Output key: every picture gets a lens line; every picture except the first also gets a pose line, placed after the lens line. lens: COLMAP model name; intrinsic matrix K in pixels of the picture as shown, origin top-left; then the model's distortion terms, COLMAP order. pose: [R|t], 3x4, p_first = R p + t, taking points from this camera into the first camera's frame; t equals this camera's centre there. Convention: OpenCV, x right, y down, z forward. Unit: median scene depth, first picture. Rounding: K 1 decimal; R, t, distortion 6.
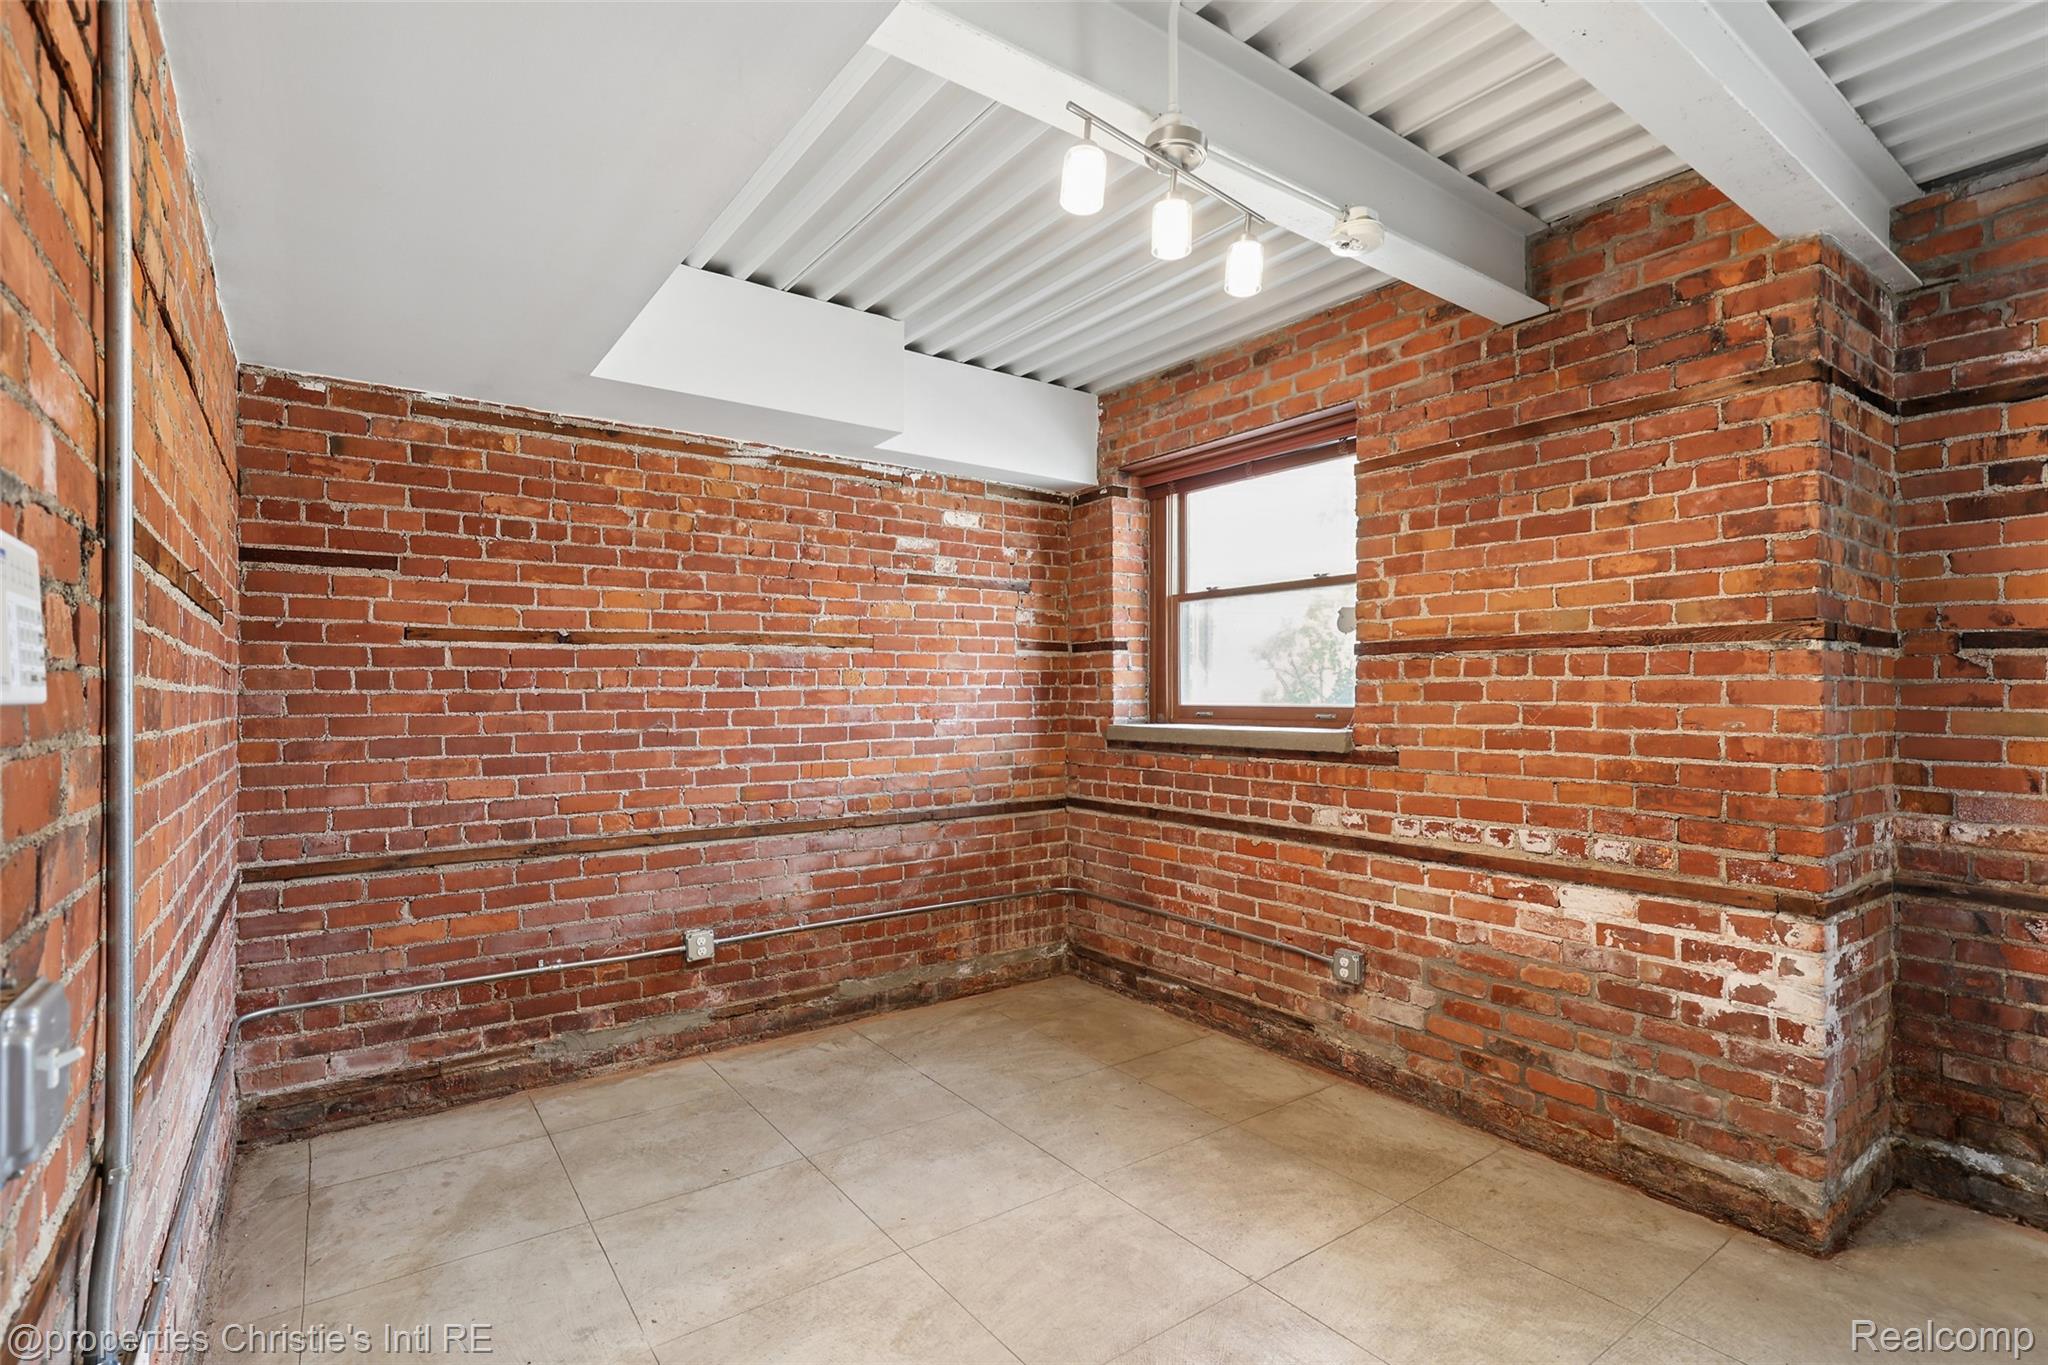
lens RADIAL K [[962.2, 0, 1025.1], [0, 962.2, 690.8], [0, 0, 1]] dist [-0.002115, -0.000942]
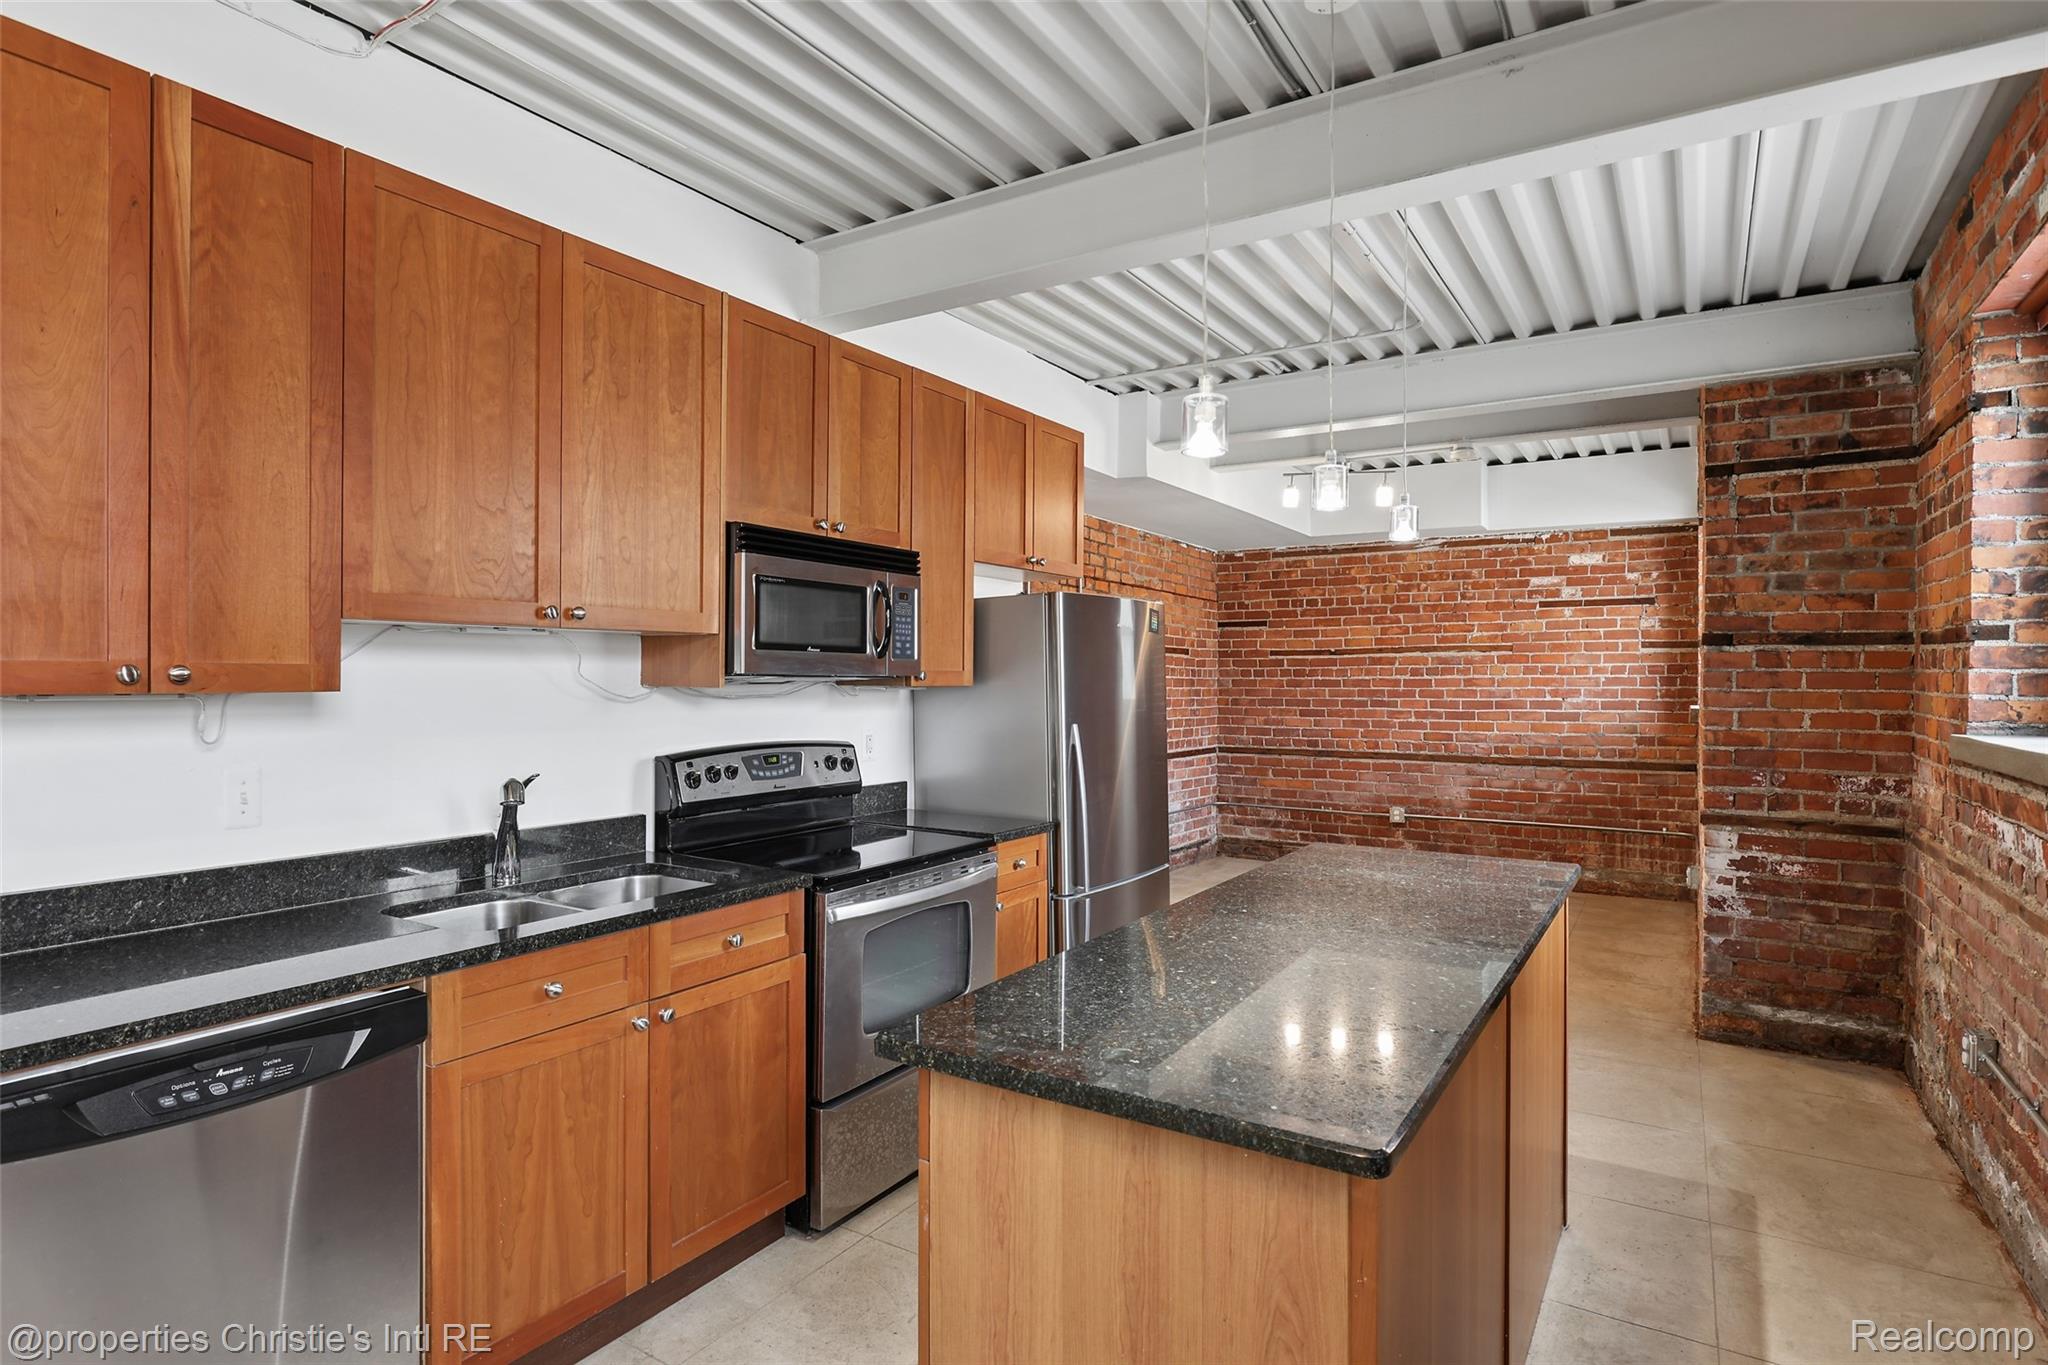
lens RADIAL K [[1063.8, 0, 1024.0], [0, 1063.8, 682.5], [0, 0, 1]] dist [-0.004733, -0.000477]
pose [[0.370493, 0.004696, -0.928824, 1.331890], [-0.002618, 0.999989, 0.004012, 0.002078], [0.928832, 0.000945, 0.370501, -0.441935]]
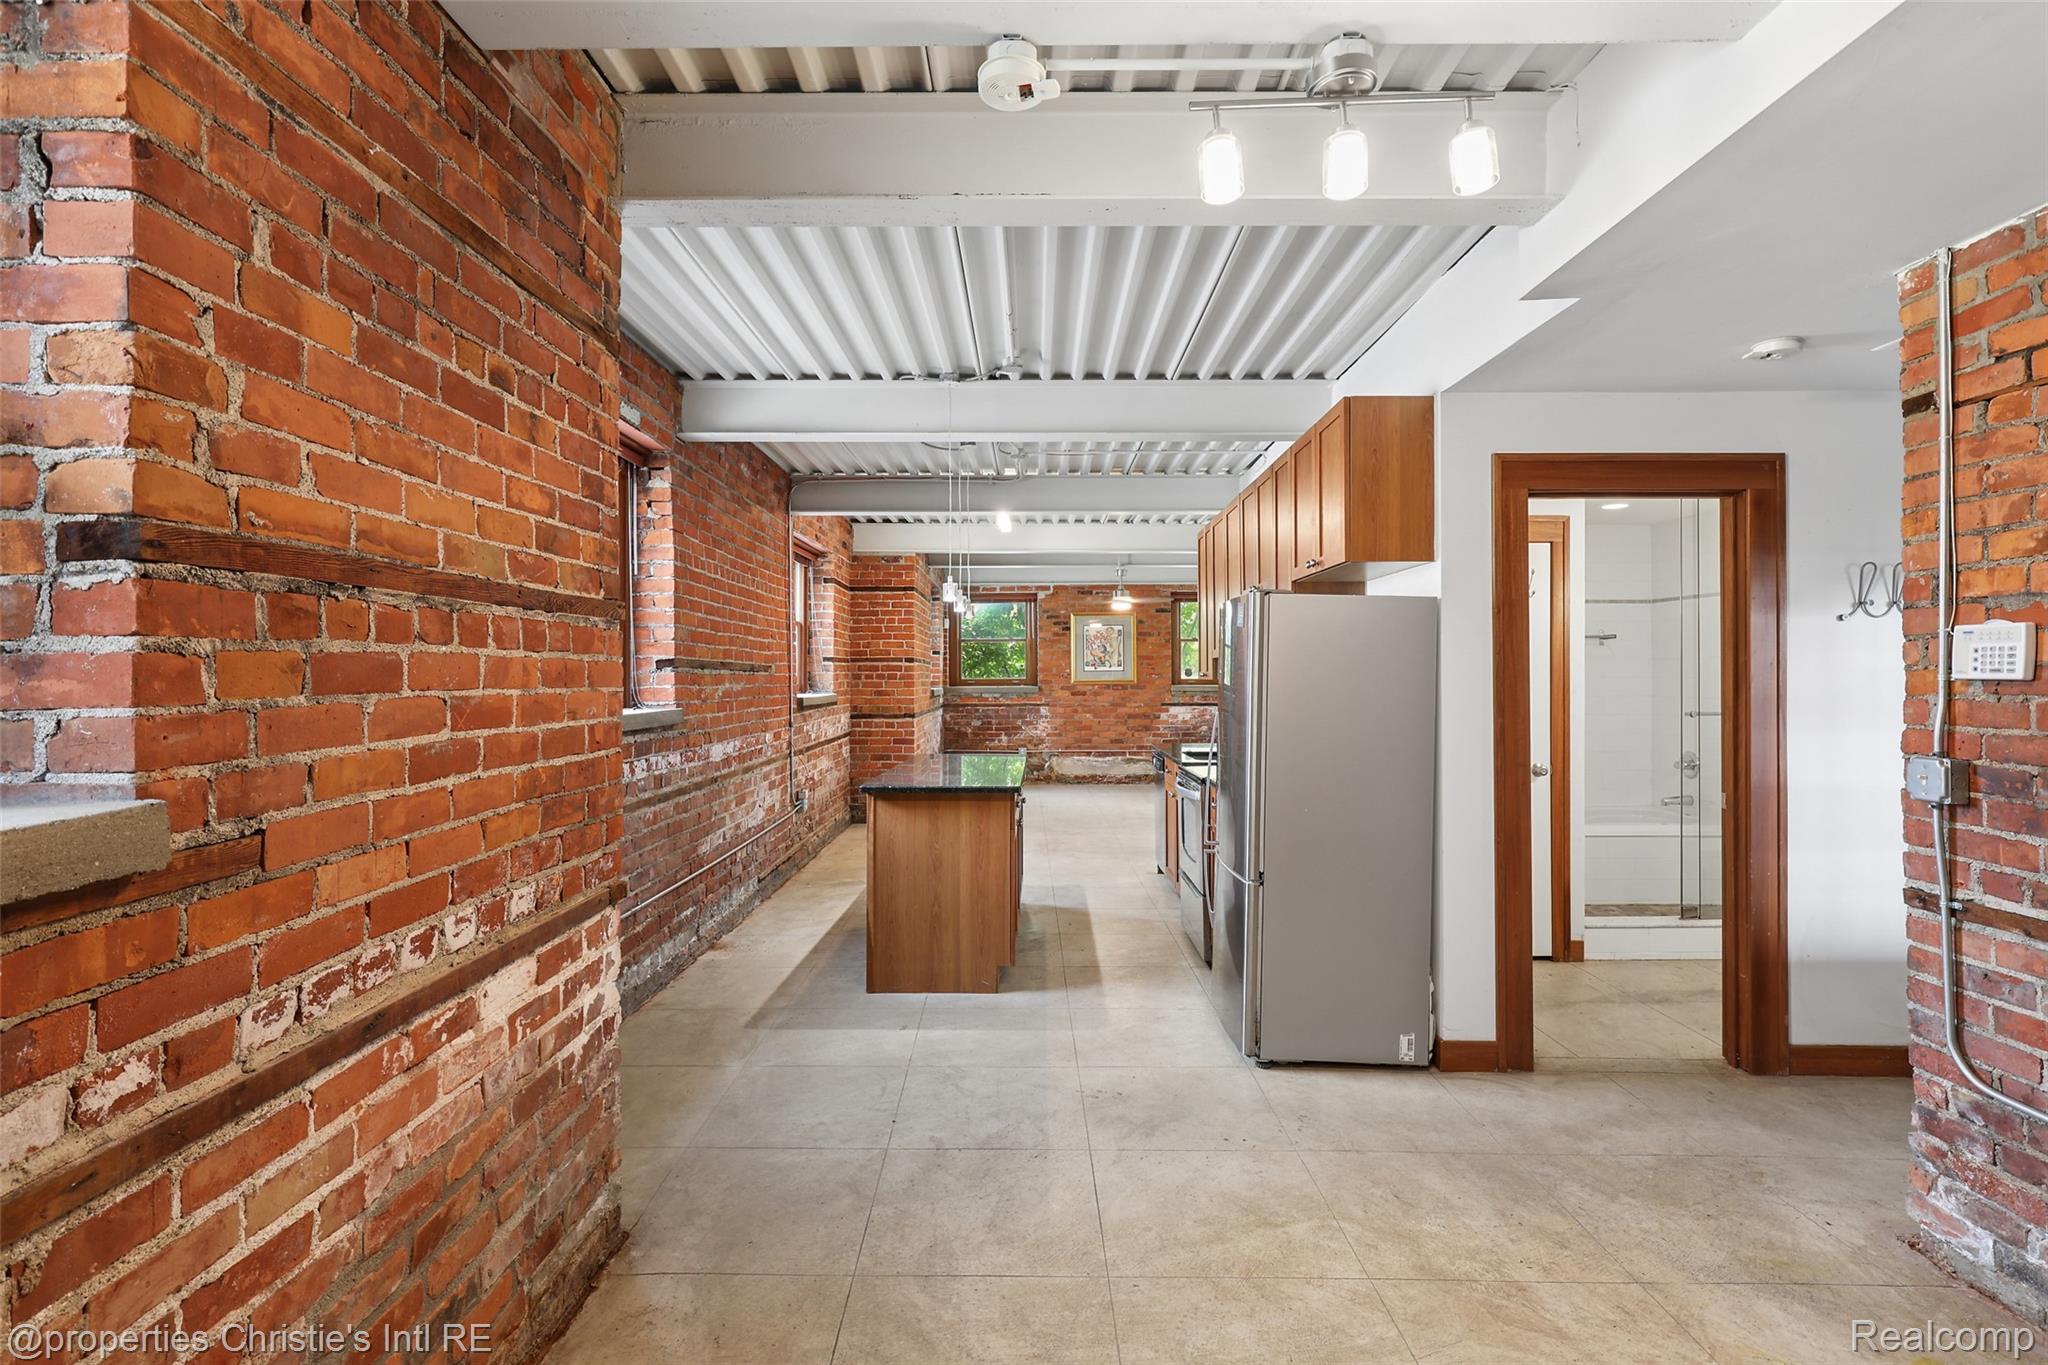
lens RADIAL K [[983.2, 0, 1027.0], [0, 983.2, 670.2], [0, 0, 1]] dist [0.000429, 0.000086]
pose [[-0.807166, 0.003042, 0.590317, -0.081009], [0.000218, 0.999988, -0.004855, 0.001540], [-0.590324, -0.003790, -0.807157, 1.039773]]
